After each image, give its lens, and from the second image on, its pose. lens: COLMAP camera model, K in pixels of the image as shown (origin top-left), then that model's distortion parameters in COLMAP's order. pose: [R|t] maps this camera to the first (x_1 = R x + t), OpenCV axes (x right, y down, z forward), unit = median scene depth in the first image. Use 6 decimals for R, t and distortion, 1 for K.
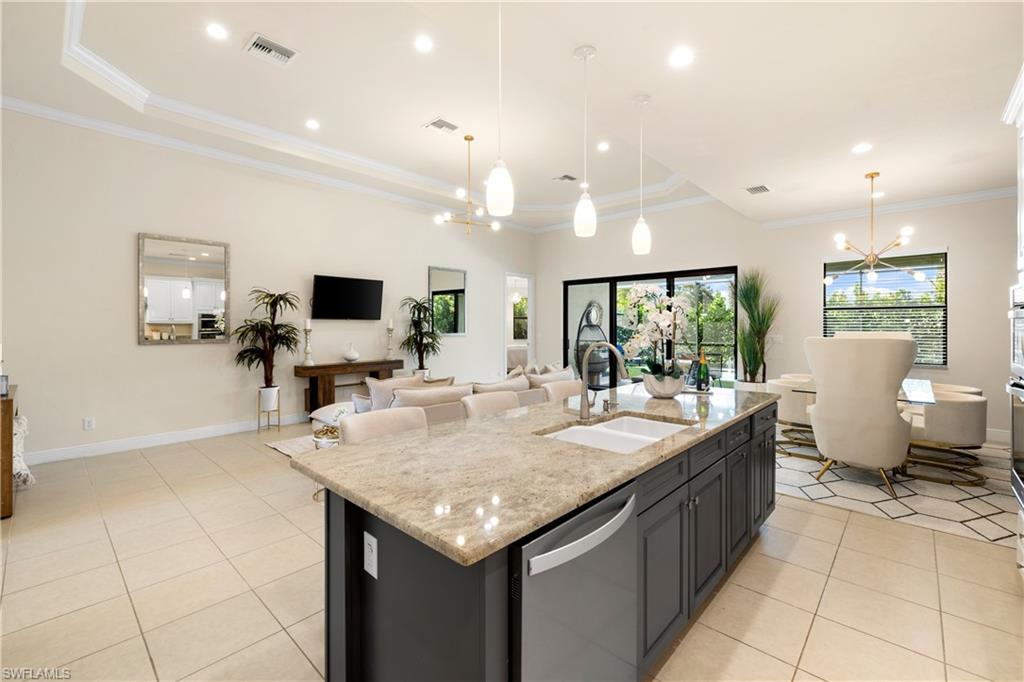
lens RADIAL K [[433.2, 0, 510.0], [0, 433.2, 325.7], [0, 0, 1]] dist [0.002924, -0.000644]
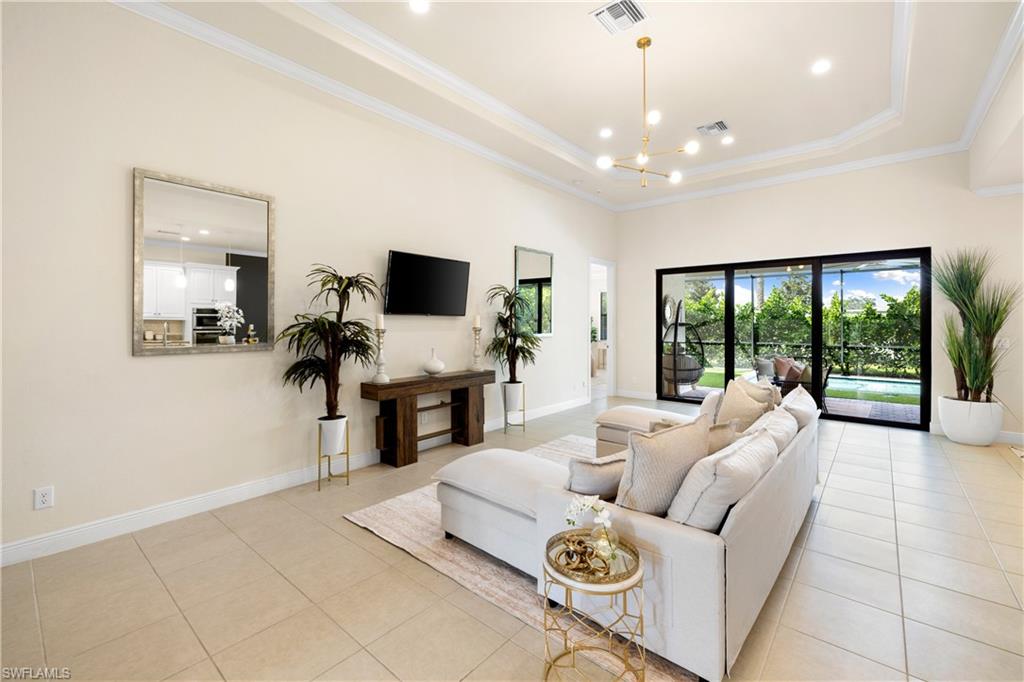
lens RADIAL K [[433.2, 0, 508.3], [0, 433.2, 320.8], [0, 0, 1]] dist [0.002924, -0.000644]
pose [[0.999115, 0.002331, 0.042006, -0.274858], [-0.002120, 0.999985, -0.005057, -0.002065], [-0.042017, 0.004963, 0.999105, 0.288120]]
